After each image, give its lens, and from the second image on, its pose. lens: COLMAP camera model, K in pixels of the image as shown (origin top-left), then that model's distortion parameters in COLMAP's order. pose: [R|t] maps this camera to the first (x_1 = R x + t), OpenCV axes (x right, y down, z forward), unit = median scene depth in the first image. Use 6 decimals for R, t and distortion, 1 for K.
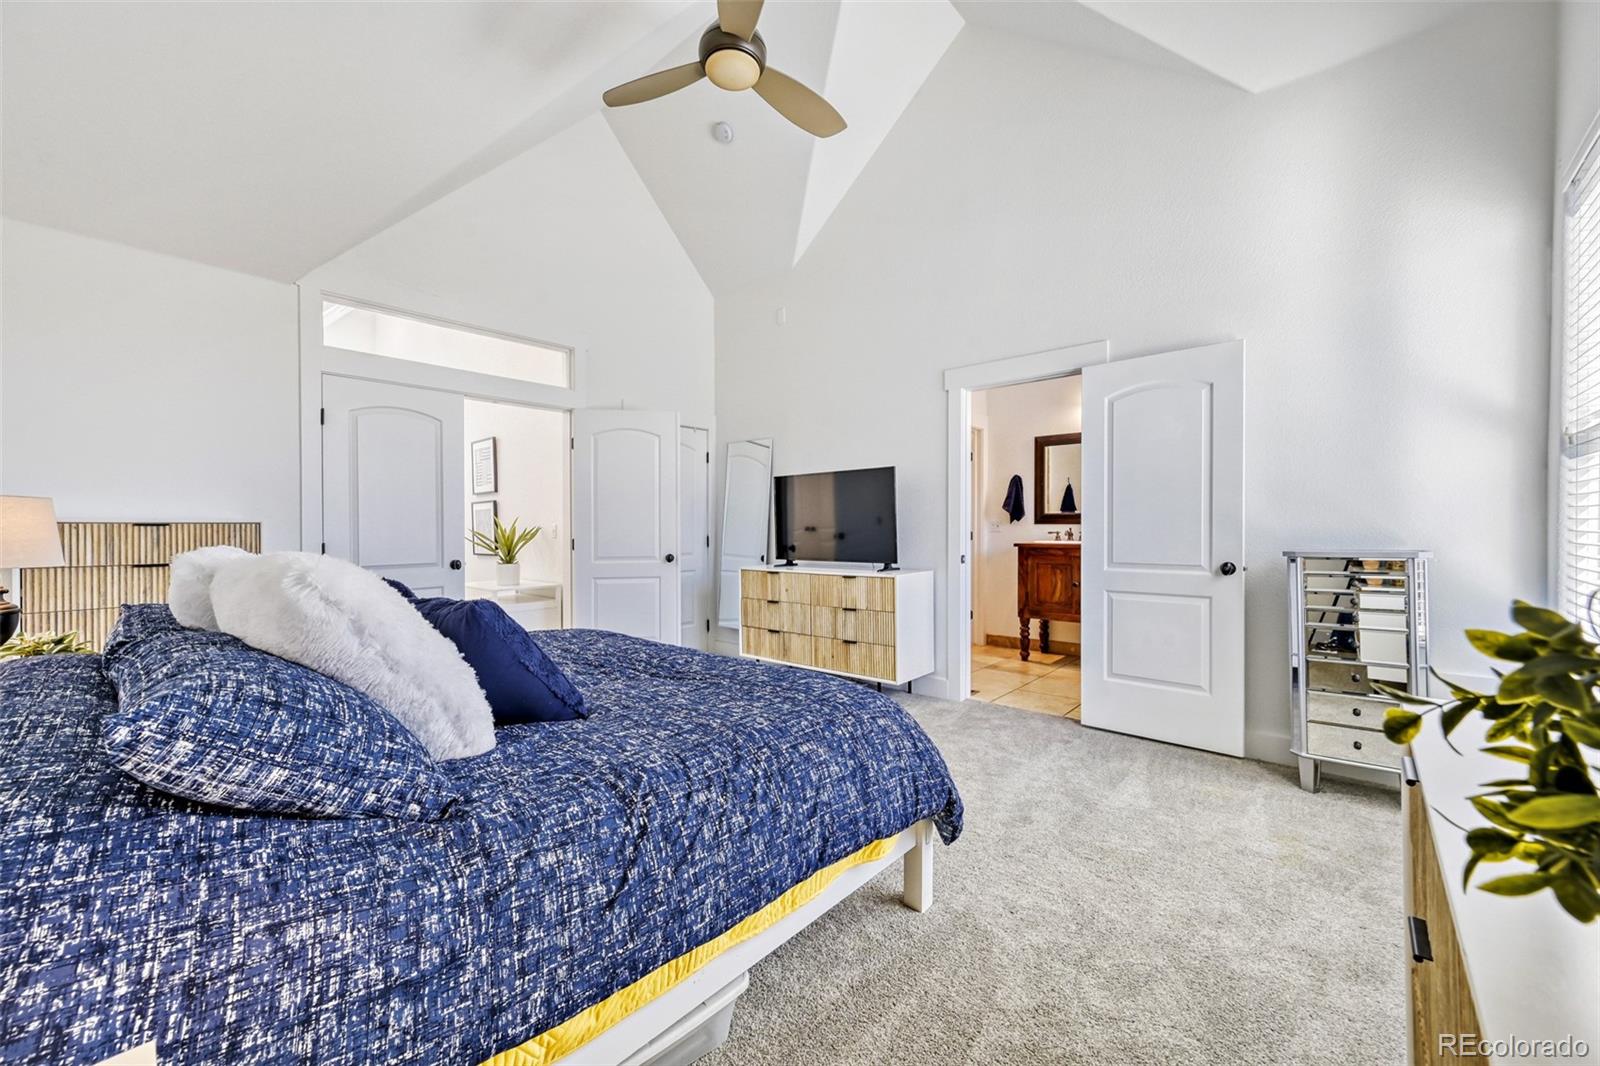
lens RADIAL K [[626.3, 0, 788.3], [0, 626.3, 530.2], [0, 0, 1]] dist [0.005800, -0.000383]
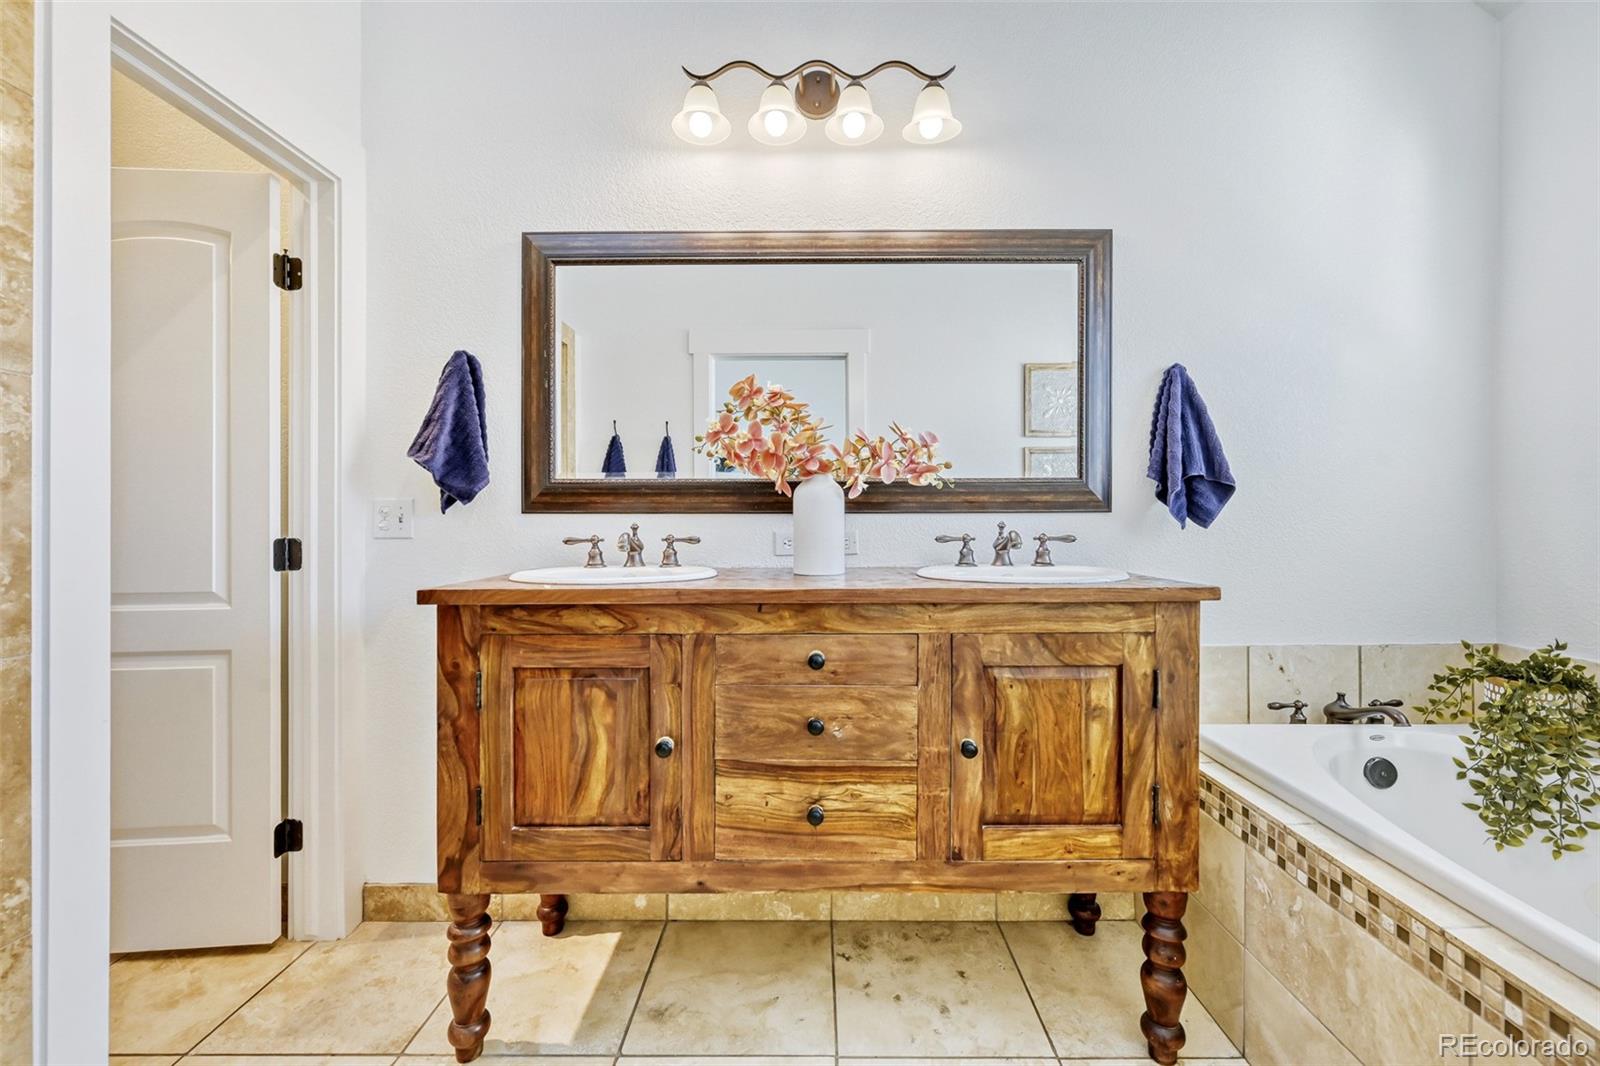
lens RADIAL K [[626.3, 0, 802.7], [0, 626.3, 524.3], [0, 0, 1]] dist [0.005800, -0.000383]
pose [[0.743365, -0.000704, 0.668886, 0.303023], [0.004184, 0.999985, -0.003598, -0.002831], [-0.668873, 0.005474, 0.743357, 0.710332]]
